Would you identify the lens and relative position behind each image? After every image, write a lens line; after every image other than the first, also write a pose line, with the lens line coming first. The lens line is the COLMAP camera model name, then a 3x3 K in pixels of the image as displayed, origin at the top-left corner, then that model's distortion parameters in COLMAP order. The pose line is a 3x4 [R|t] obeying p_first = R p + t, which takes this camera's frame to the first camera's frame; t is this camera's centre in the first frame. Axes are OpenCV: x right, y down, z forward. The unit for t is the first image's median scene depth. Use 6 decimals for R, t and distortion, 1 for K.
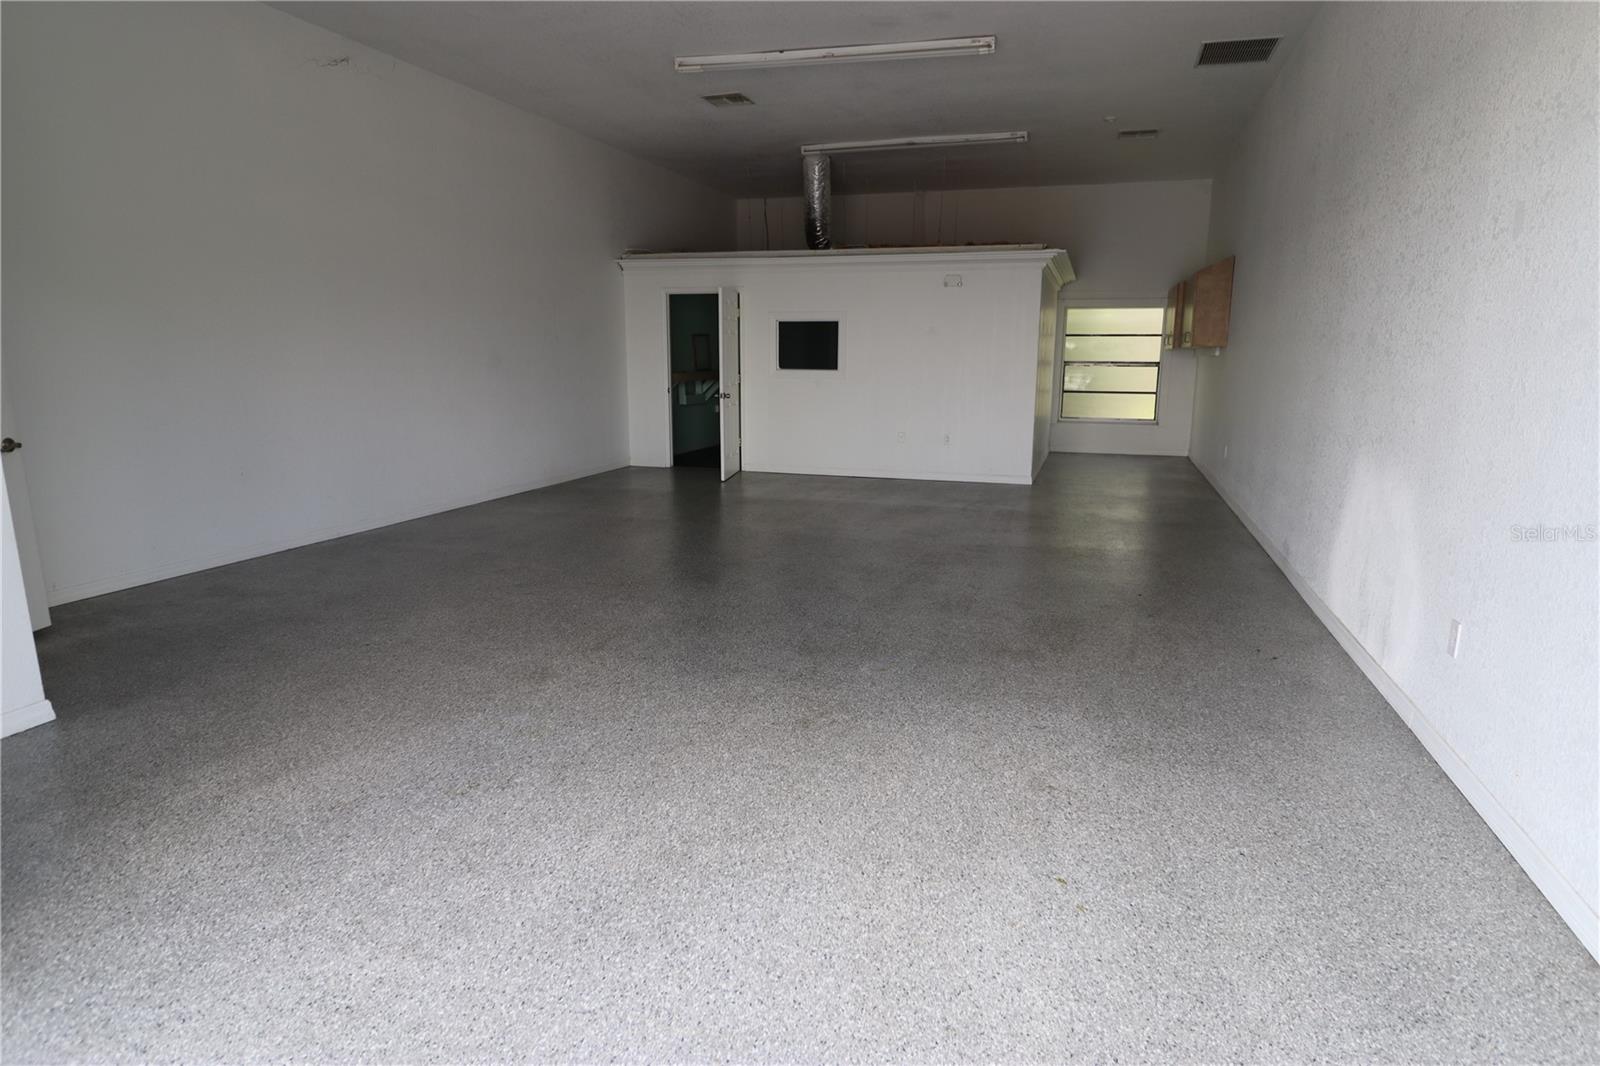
lens RADIAL K [[955.2, 0, 801.3], [0, 955.2, 532.0], [0, 0, 1]] dist [-0.007978, 0.000384]
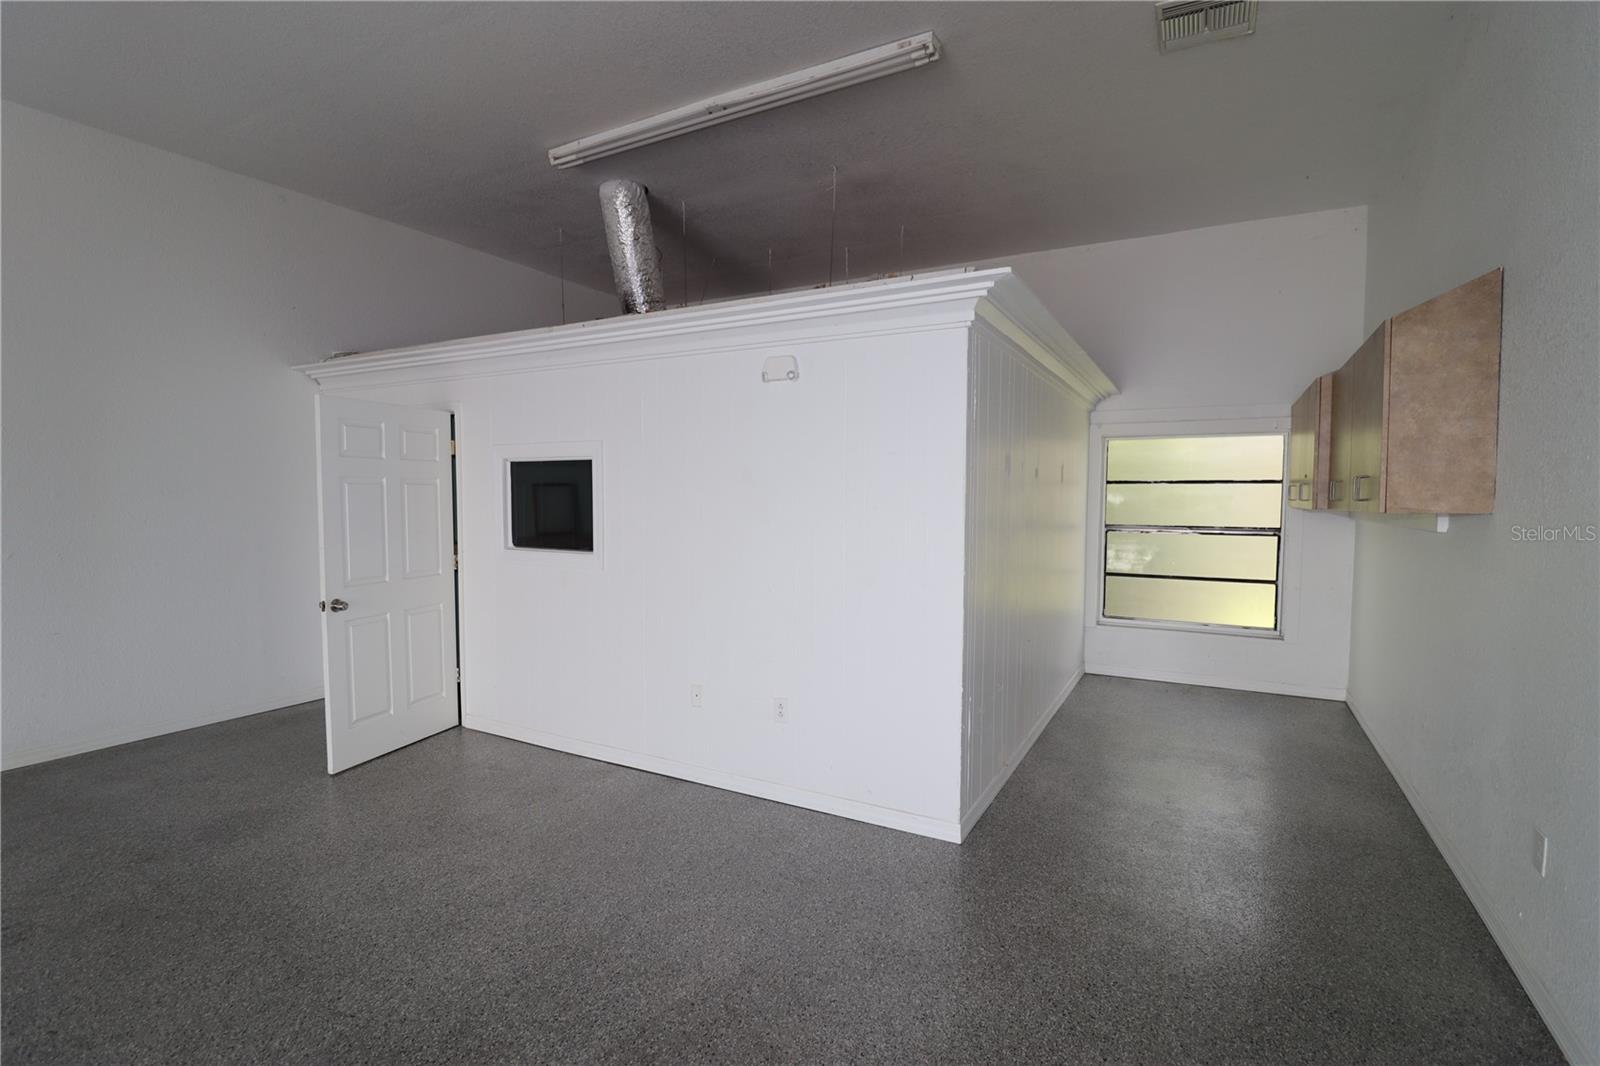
lens RADIAL K [[746.5, 0, 800.7], [0, 746.5, 533.7], [0, 0, 1]] dist [-0.009658, -0.002875]
pose [[0.978878, 0.008872, -0.204251, 0.190353], [-0.035988, 0.990935, -0.129432, -0.109350], [0.201252, 0.134049, 0.970324, 0.523303]]
